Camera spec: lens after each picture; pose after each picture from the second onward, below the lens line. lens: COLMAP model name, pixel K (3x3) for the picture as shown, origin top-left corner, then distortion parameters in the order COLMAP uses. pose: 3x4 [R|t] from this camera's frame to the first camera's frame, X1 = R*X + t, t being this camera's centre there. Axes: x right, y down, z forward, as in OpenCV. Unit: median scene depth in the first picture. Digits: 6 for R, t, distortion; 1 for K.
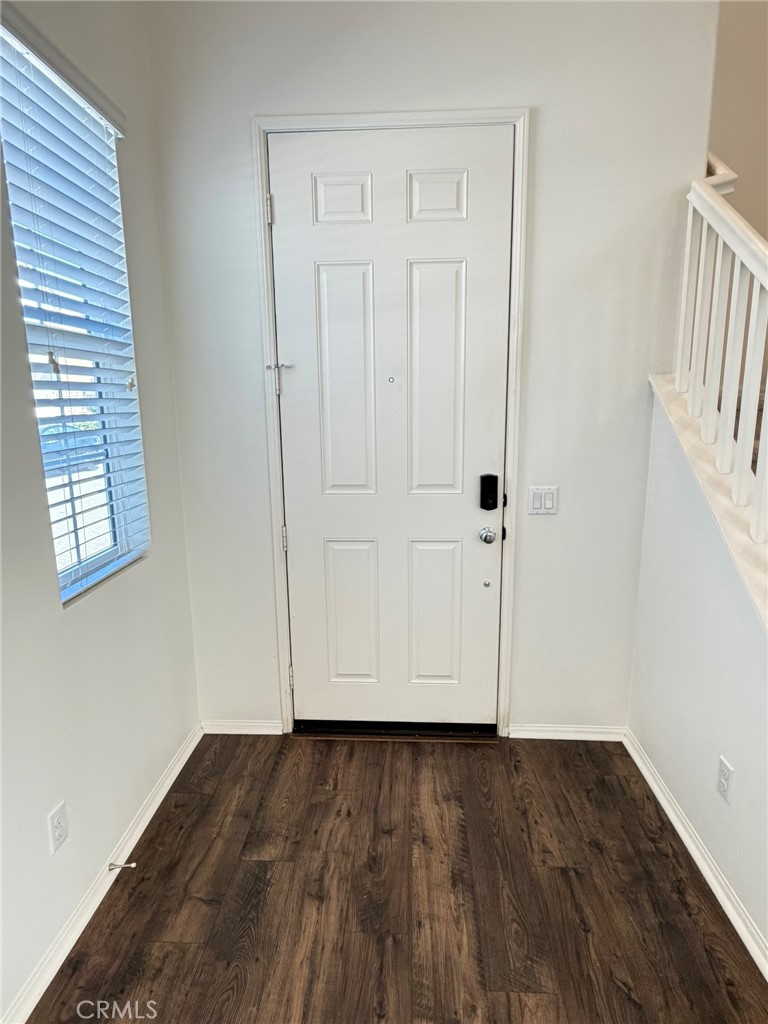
lens RADIAL K [[568.4, 0, 381.3], [0, 568.4, 505.7], [0, 0, 1]] dist [-0.004324, 0.003690]
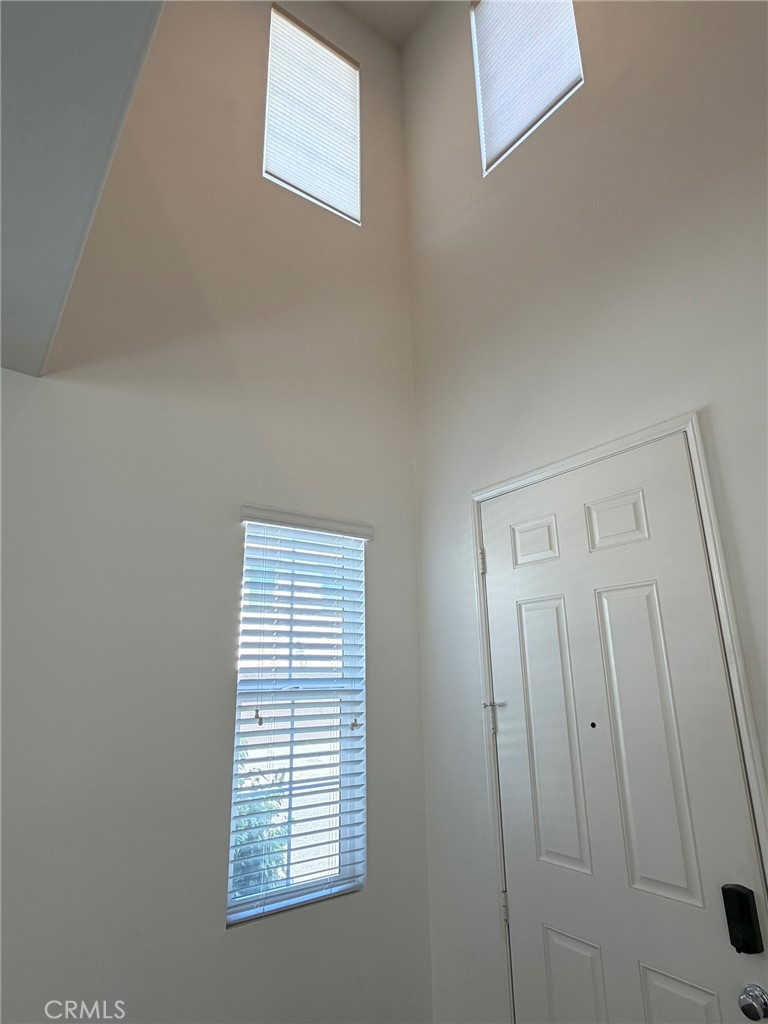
lens RADIAL K [[568.4, 0, 381.8], [0, 568.4, 515.3], [0, 0, 1]] dist [-0.004324, 0.003690]
pose [[0.630471, -0.217759, -0.745042, 0.544010], [-0.139035, 0.912638, -0.384398, -0.146532], [0.763659, 0.345938, 0.545116, 0.204185]]
